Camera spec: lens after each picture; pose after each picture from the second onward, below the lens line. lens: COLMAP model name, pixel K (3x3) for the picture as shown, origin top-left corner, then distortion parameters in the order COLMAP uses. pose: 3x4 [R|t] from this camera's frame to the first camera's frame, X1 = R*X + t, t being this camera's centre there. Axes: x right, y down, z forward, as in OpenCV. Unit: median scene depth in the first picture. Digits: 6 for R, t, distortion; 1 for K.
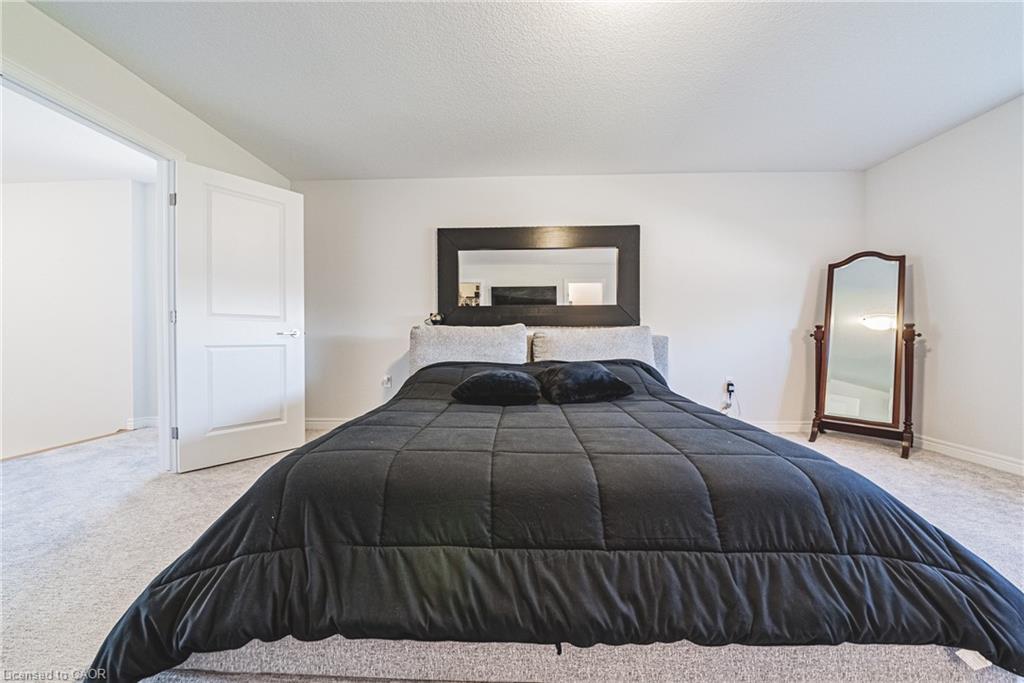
lens RADIAL K [[365.6, 0, 514.2], [0, 365.6, 340.0], [0, 0, 1]] dist [-0.007663, 0.000035]
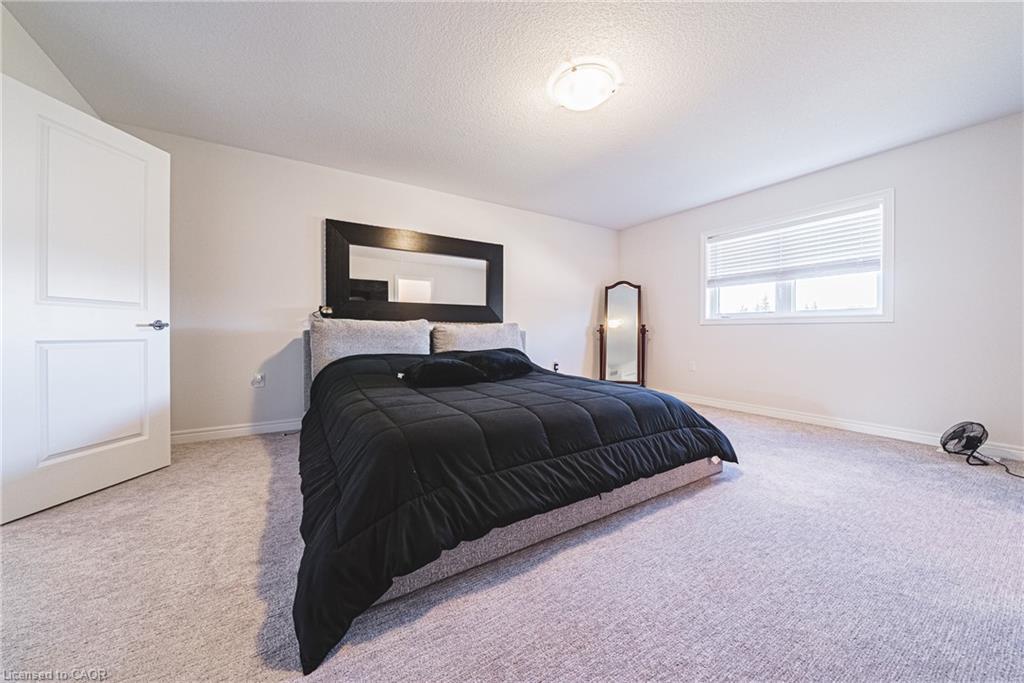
lens RADIAL K [[355.0, 0, 516.7], [0, 355.0, 333.8], [0, 0, 1]] dist [-0.002540, -0.000439]
pose [[0.826470, 0.000558, 0.562980, -0.375865], [0.000429, 0.999999, -0.001622, 0.002898], [-0.562980, 0.001582, 0.826469, -0.080543]]
